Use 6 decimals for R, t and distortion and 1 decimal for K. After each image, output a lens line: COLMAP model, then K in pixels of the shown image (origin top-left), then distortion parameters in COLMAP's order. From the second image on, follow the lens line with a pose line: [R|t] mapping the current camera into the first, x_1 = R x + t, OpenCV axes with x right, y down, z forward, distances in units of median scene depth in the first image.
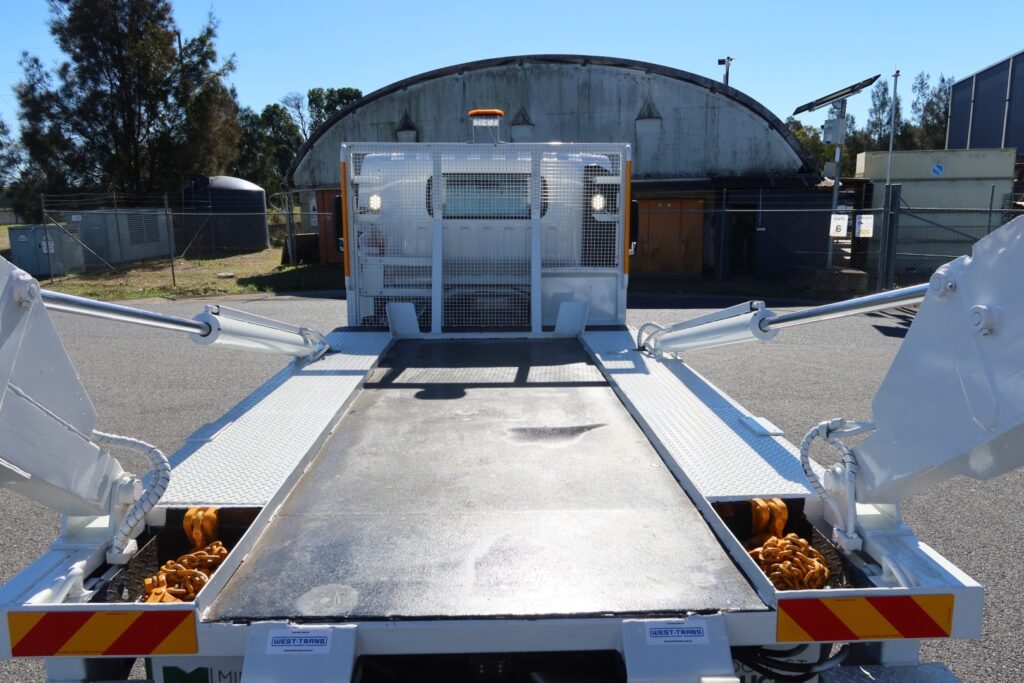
lens RADIAL K [[737.7, 0, 512.0], [0, 737.7, 341.5], [0, 0, 1]] dist [-0.023000, -0.005746]
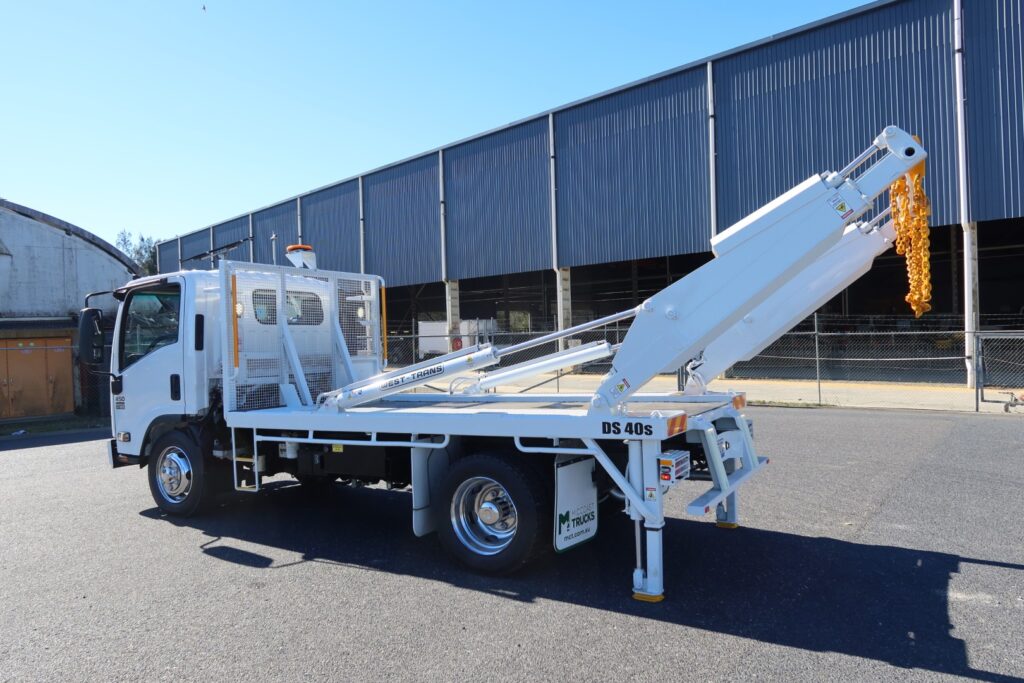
lens RADIAL K [[755.2, 0, 512.0], [0, 755.2, 341.5], [0, 0, 1]] dist [-0.031934, 0.008723]
pose [[0.519687, -0.011382, 0.854281, -0.283656], [0.185679, 0.977516, -0.099931, 0.020730], [-0.833935, 0.210555, 0.510116, -0.003309]]
